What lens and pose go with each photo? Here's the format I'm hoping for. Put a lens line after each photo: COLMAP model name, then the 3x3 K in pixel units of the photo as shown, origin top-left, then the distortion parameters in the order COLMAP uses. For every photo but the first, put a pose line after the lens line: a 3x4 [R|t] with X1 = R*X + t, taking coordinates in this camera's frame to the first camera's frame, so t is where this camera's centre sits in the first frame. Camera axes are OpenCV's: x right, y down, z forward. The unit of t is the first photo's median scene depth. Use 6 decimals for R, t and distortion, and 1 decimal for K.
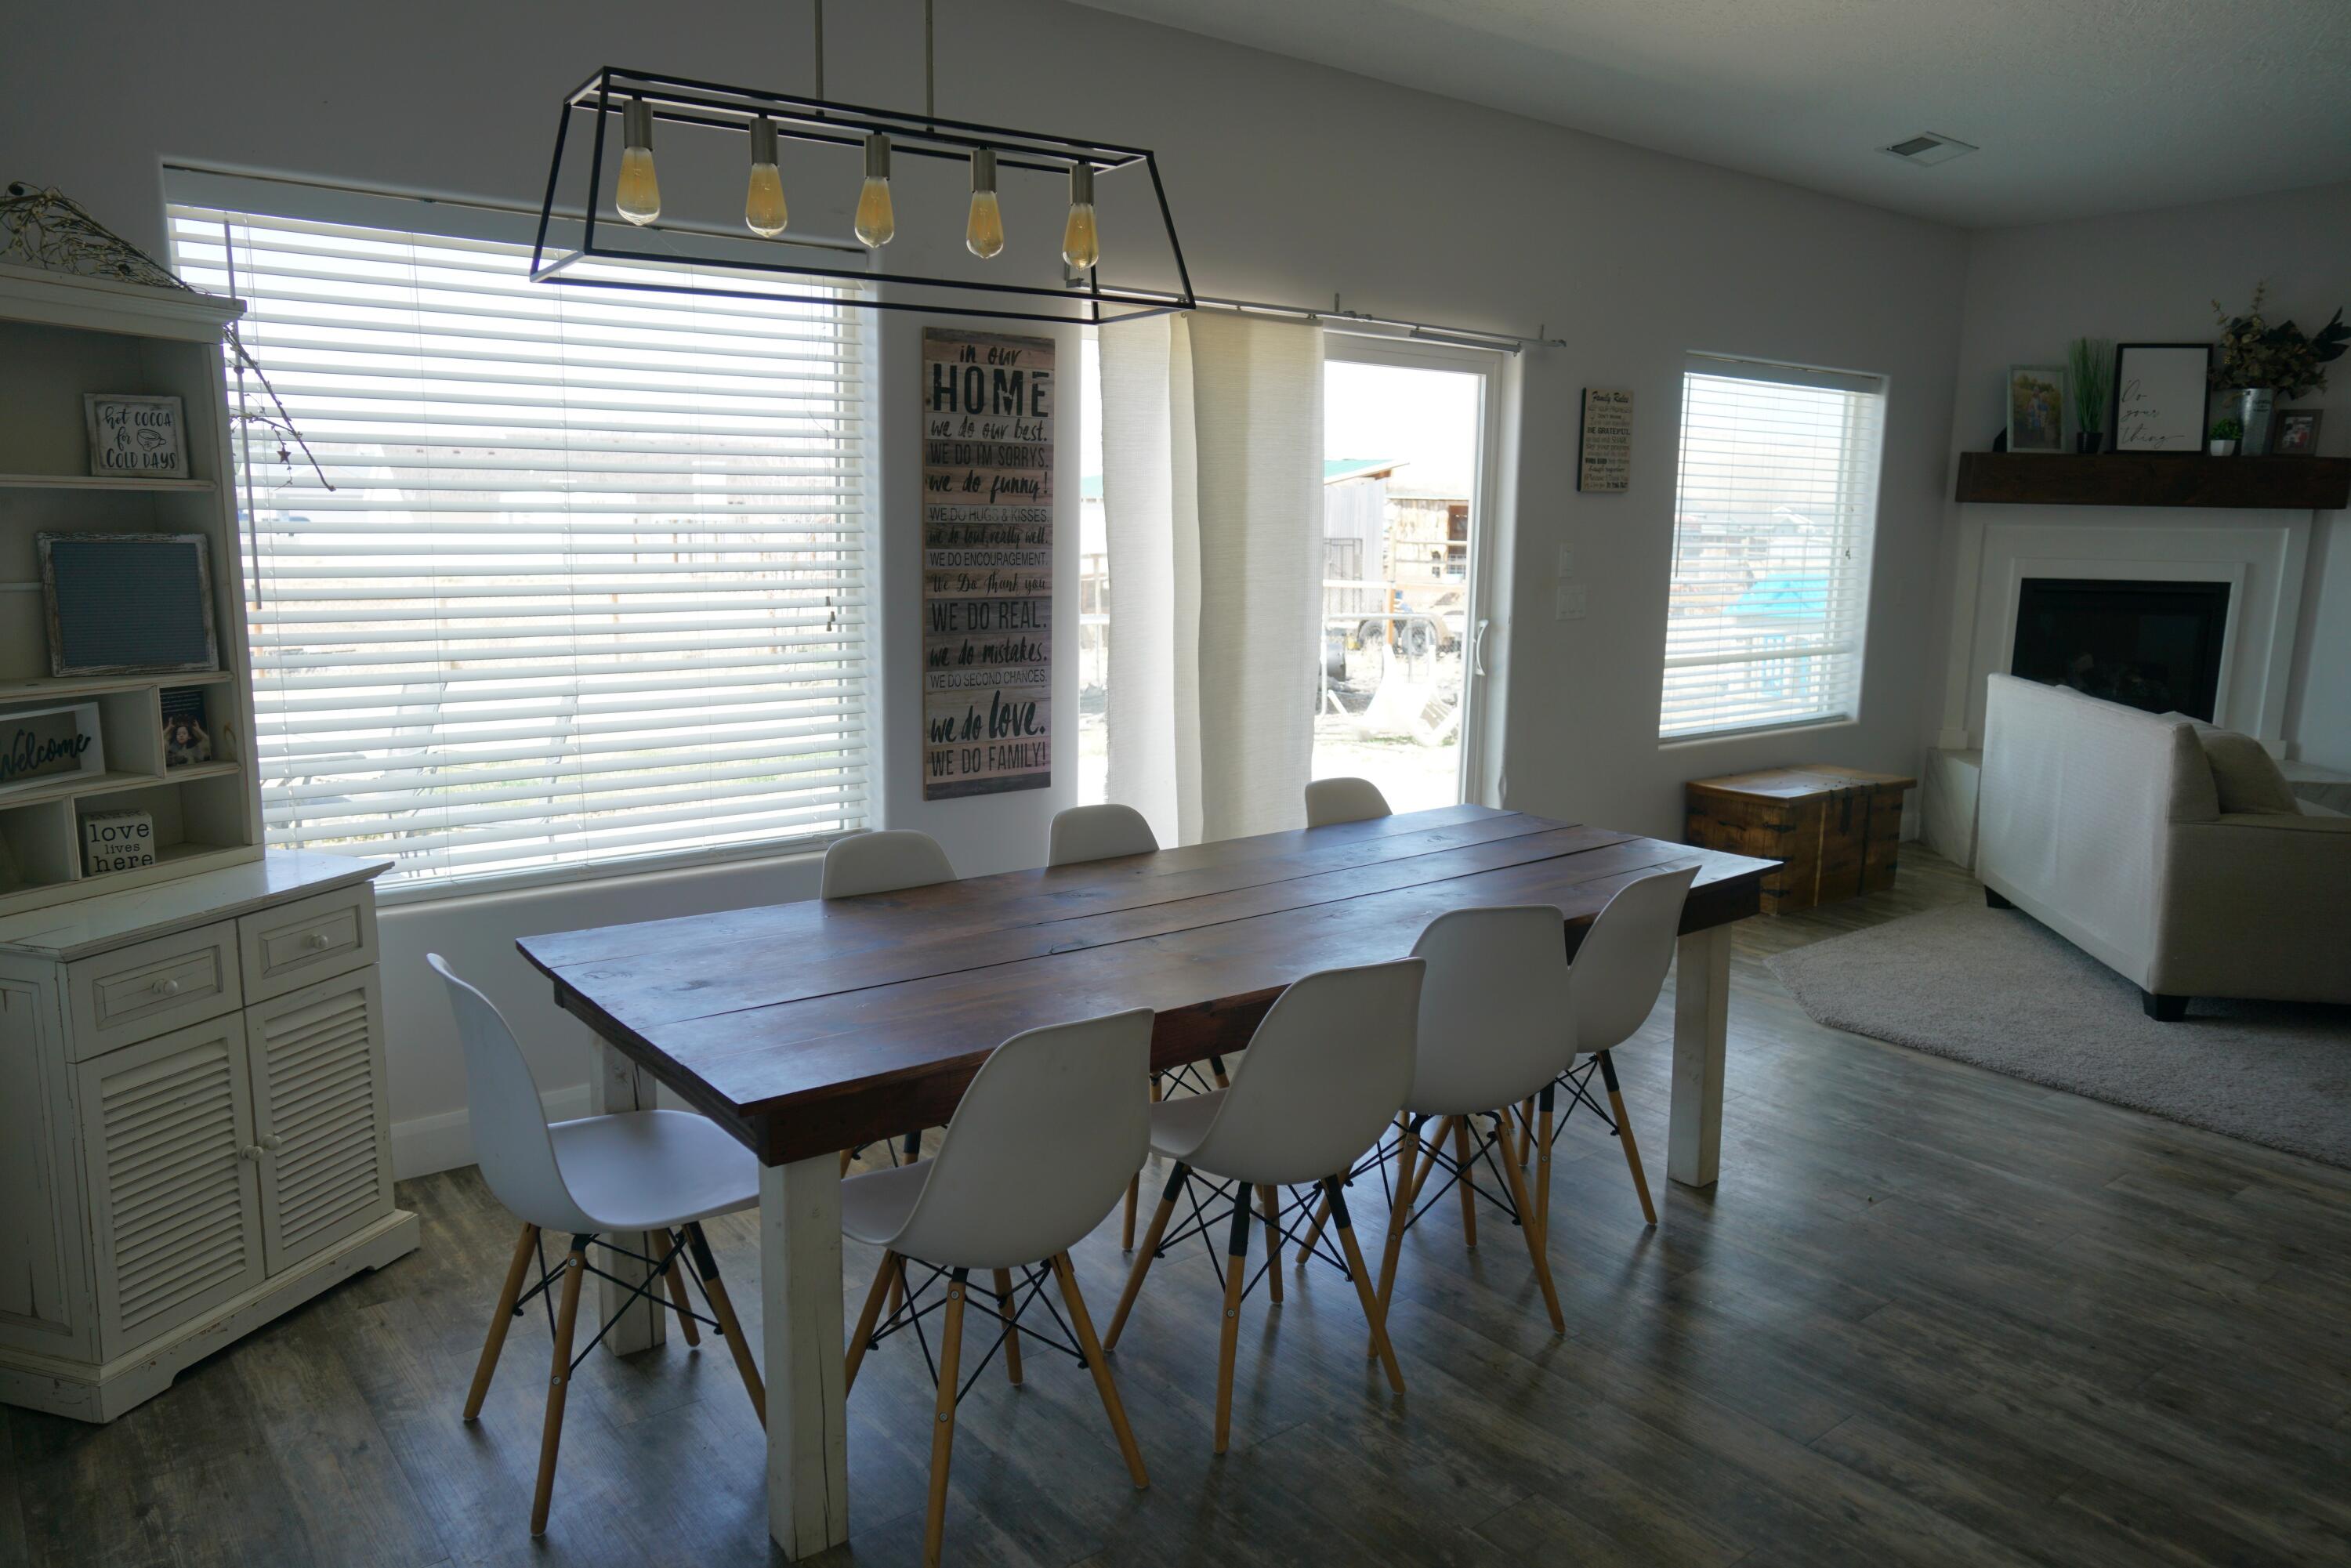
lens RADIAL K [[1617.6, 0, 1170.1], [0, 1617.6, 792.7], [0, 0, 1]] dist [-0.049802, 0.069786]
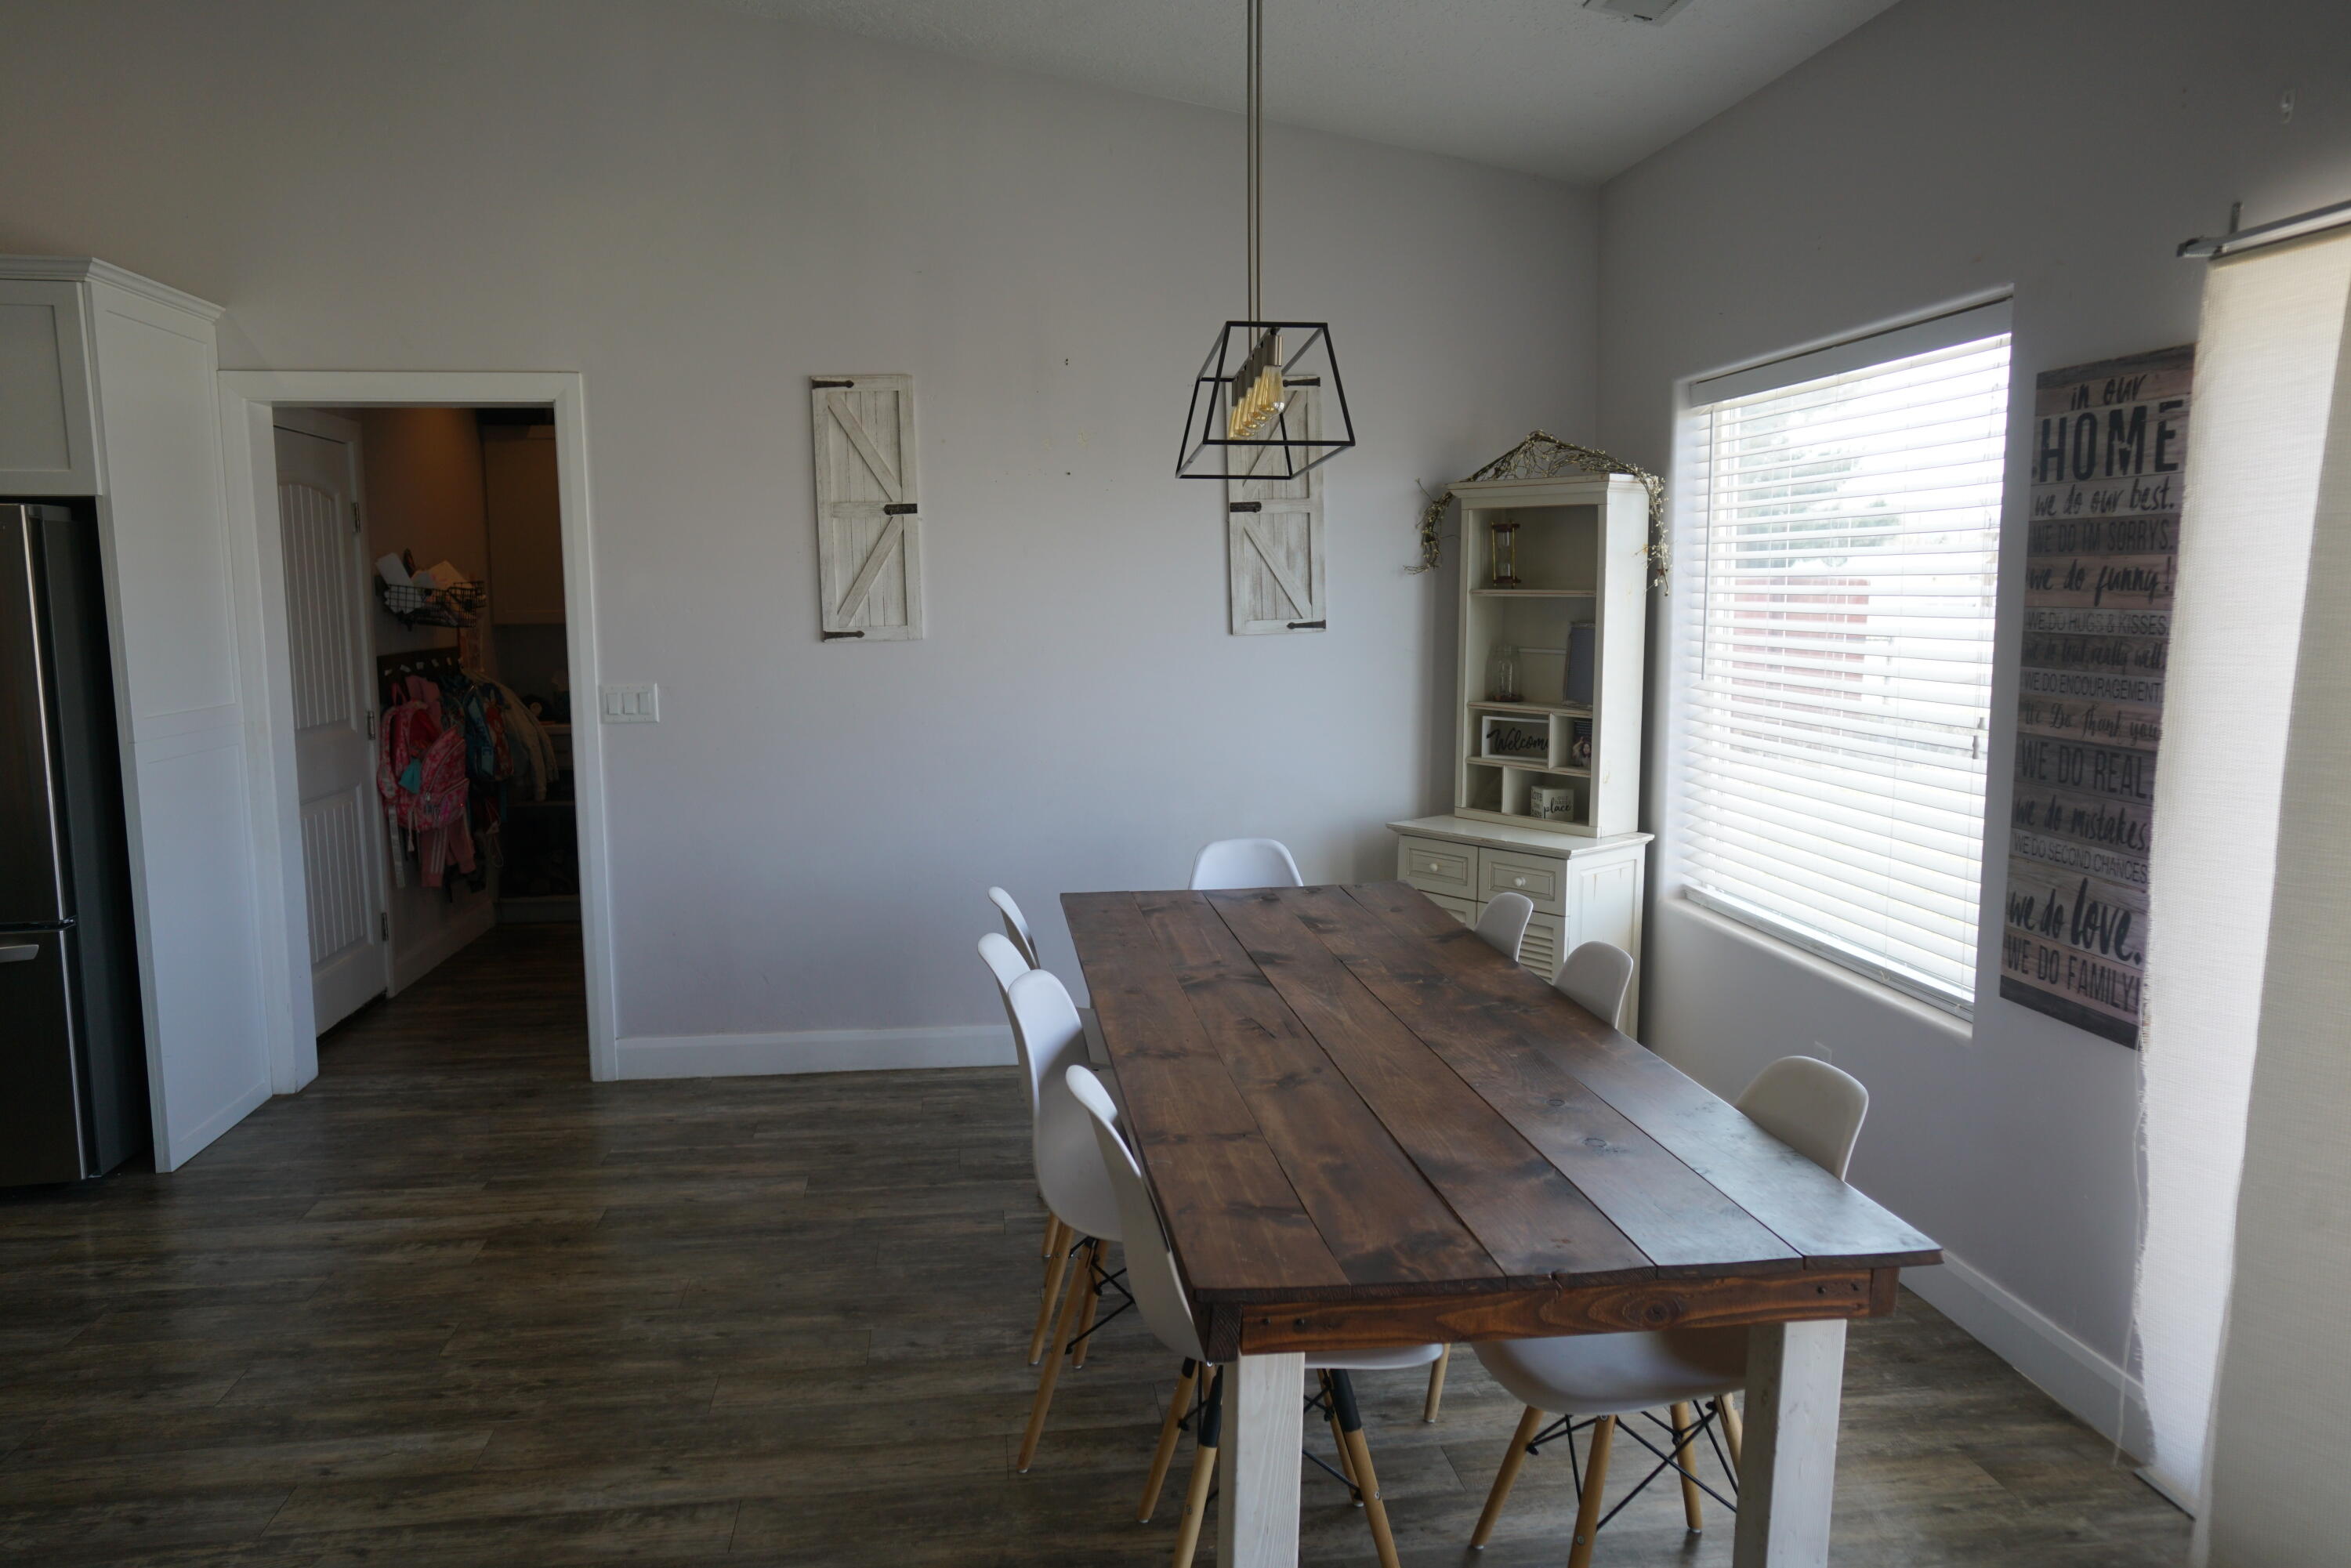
lens RADIAL K [[1617.6, 0, 1170.1], [0, 1617.6, 792.7], [0, 0, 1]] dist [-0.049802, 0.069786]
pose [[-0.514487, 0.096342, -0.852069, 0.675507], [-0.153328, 0.967318, 0.201954, -0.178045], [0.843679, 0.234549, -0.482900, 1.005431]]
